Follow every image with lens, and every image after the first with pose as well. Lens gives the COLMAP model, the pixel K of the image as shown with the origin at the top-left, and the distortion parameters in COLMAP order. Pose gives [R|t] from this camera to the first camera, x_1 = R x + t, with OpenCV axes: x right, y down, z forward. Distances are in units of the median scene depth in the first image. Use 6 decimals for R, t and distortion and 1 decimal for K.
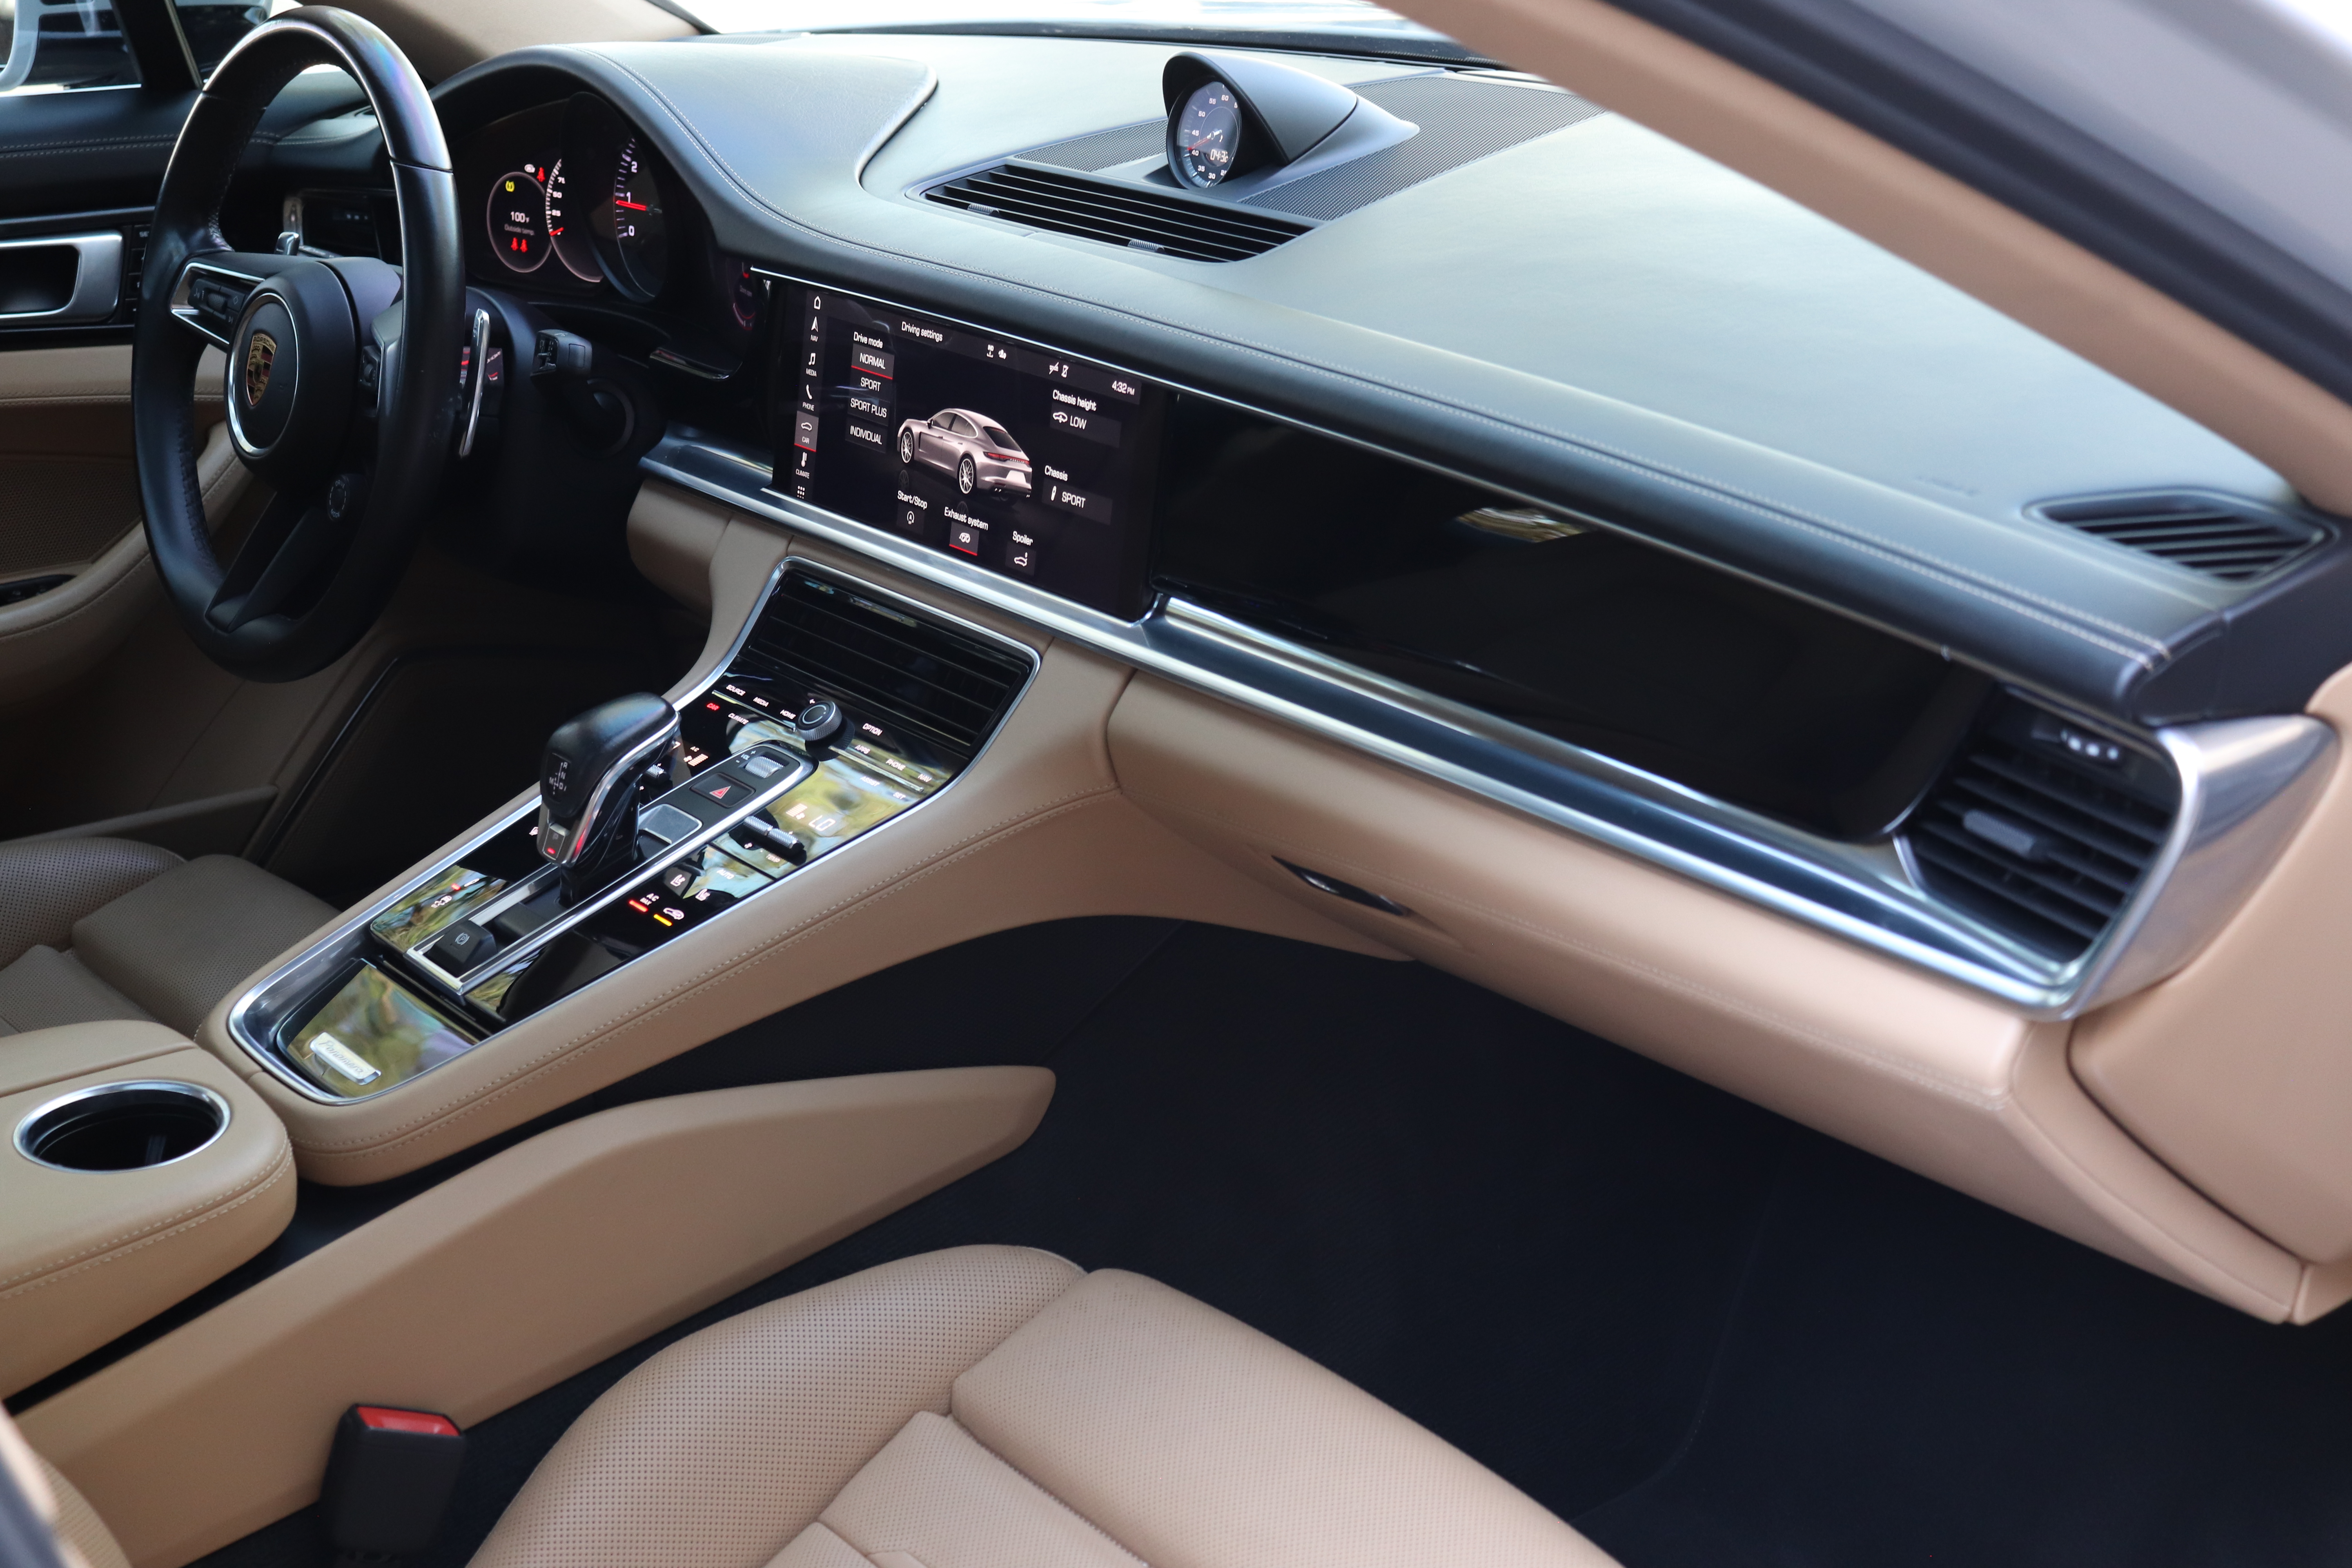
lens RADIAL K [[3244.0, 0, 1167.9], [0, 3244.0, 773.8], [0, 0, 1]] dist [0.032103, 0.000000]
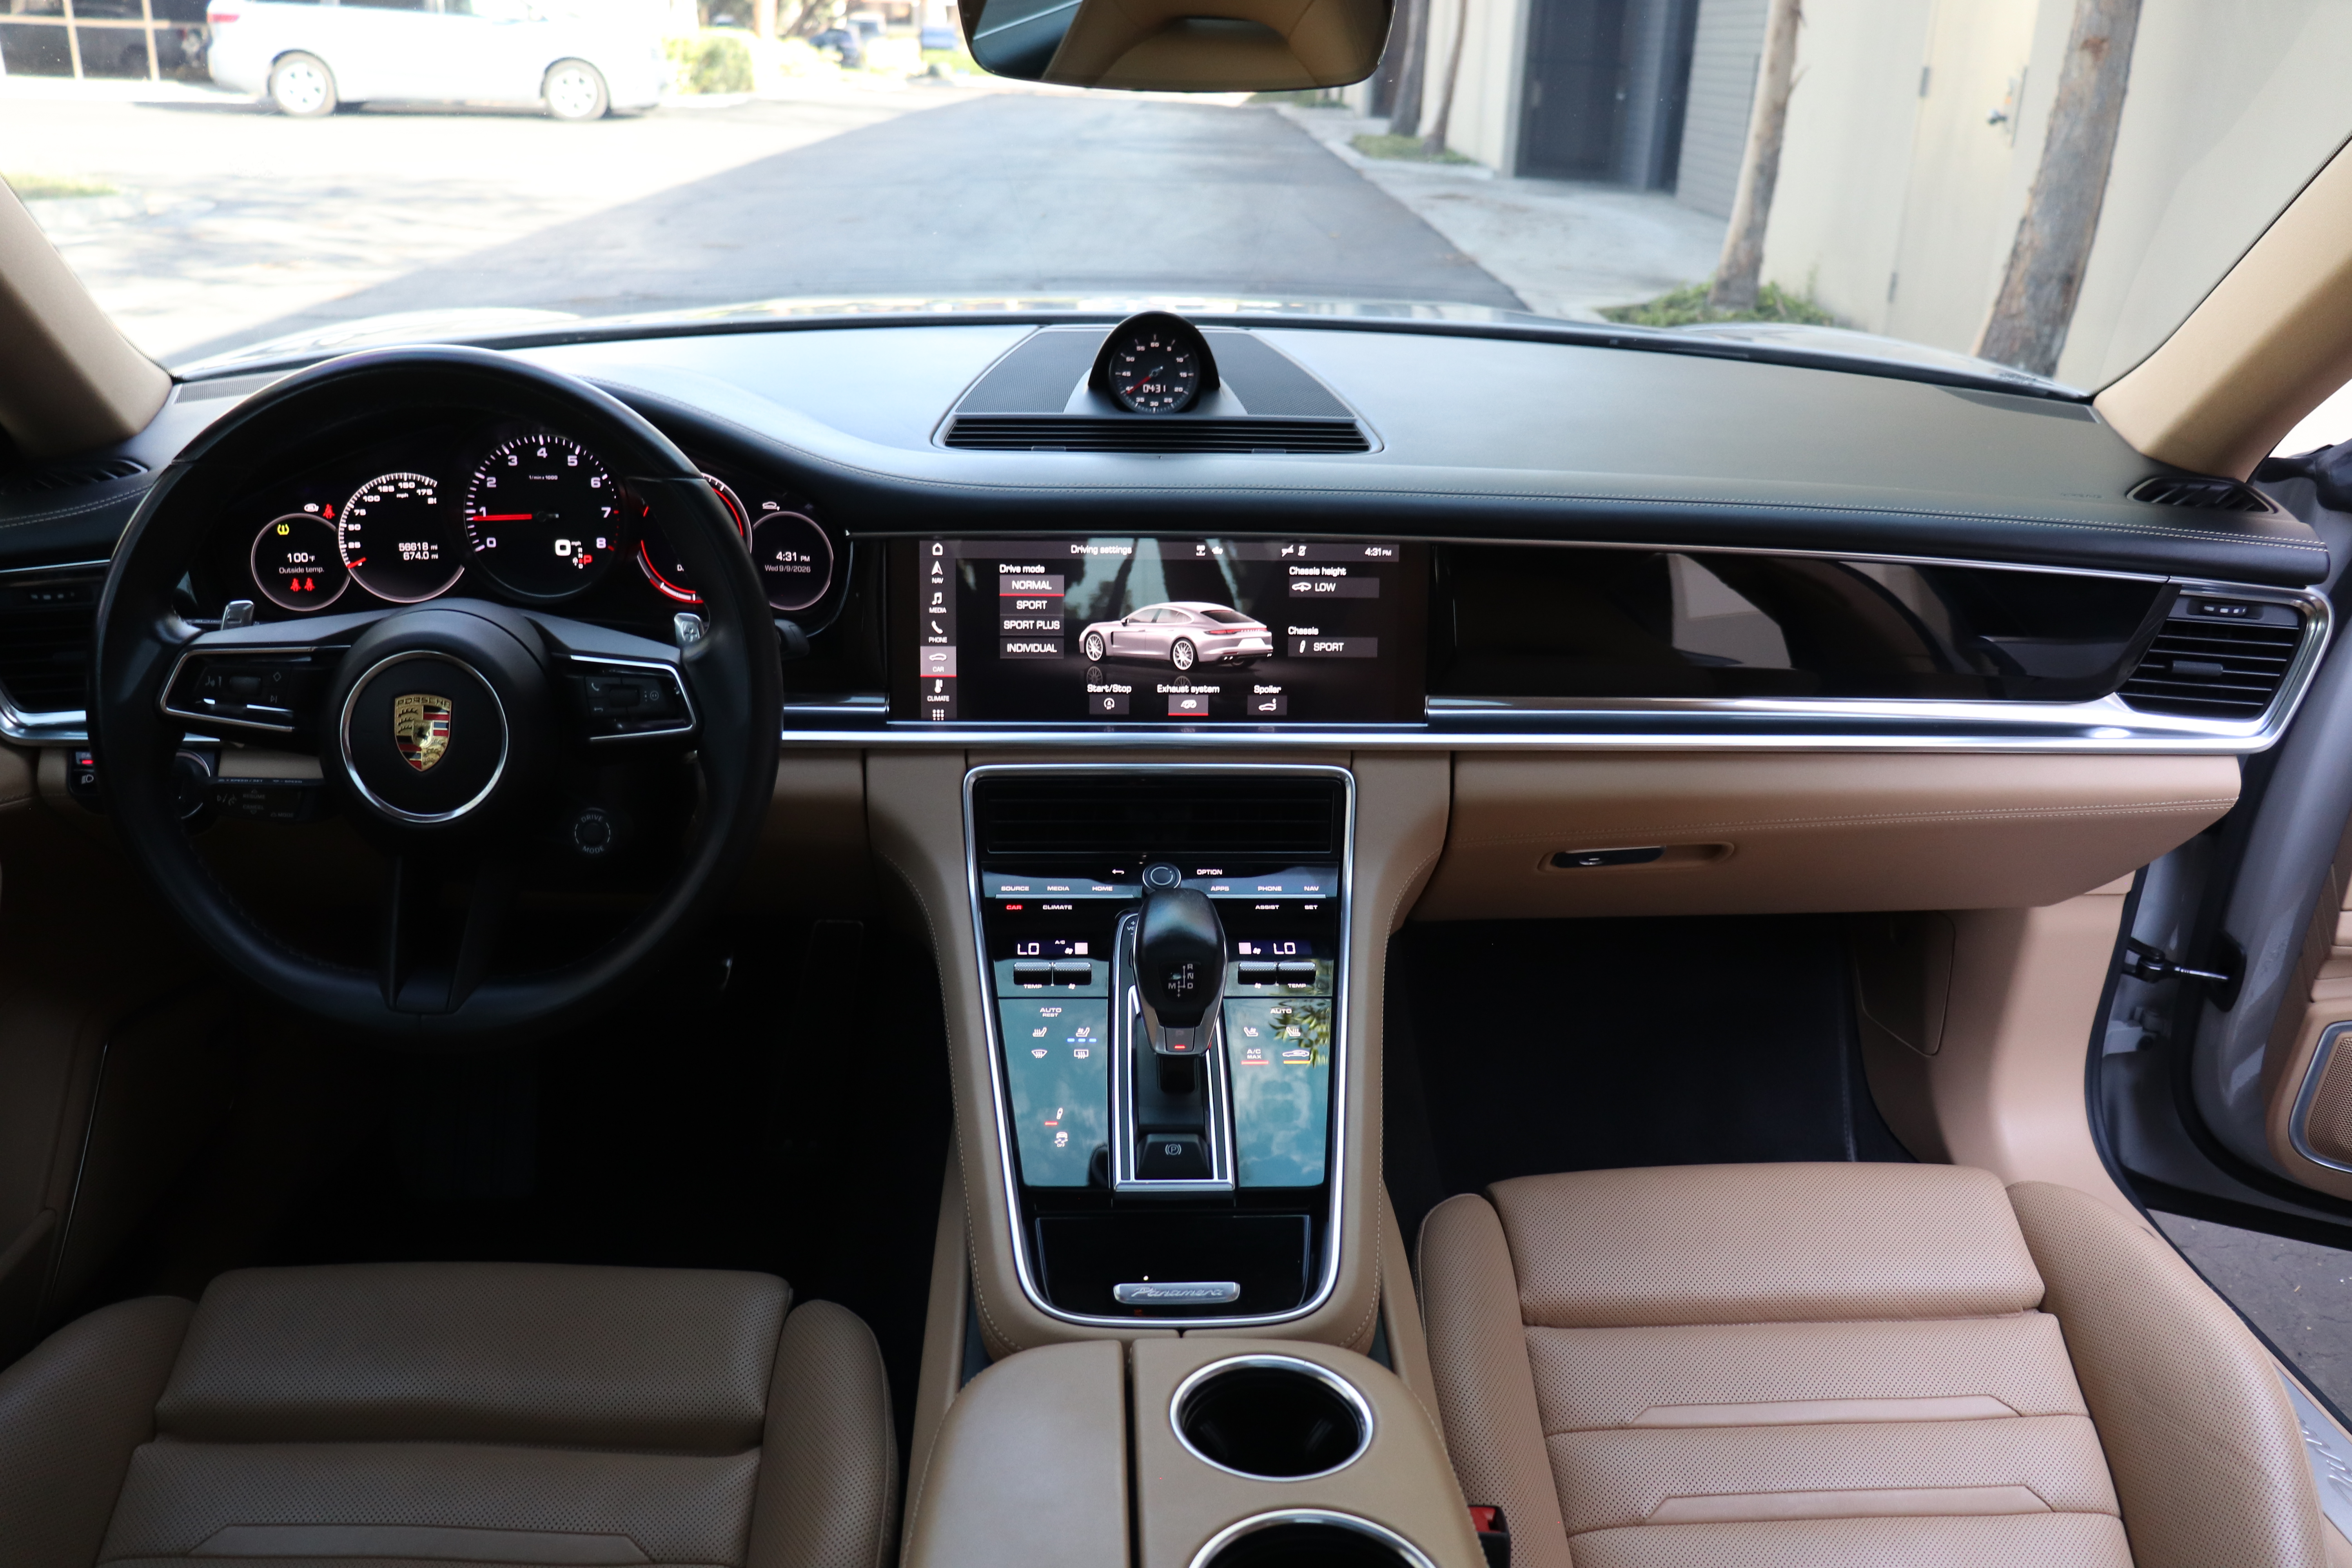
lens RADIAL K [[1912.8, 0, 1162.4], [0, 1912.8, 791.3], [0, 0, 1]] dist [-0.173332, 0.144221]
pose [[0.583057, -0.255255, 0.771291, -0.621884], [0.249863, 0.959687, 0.128720, -0.133956], [-0.773054, 0.117666, 0.623331, 0.547282]]
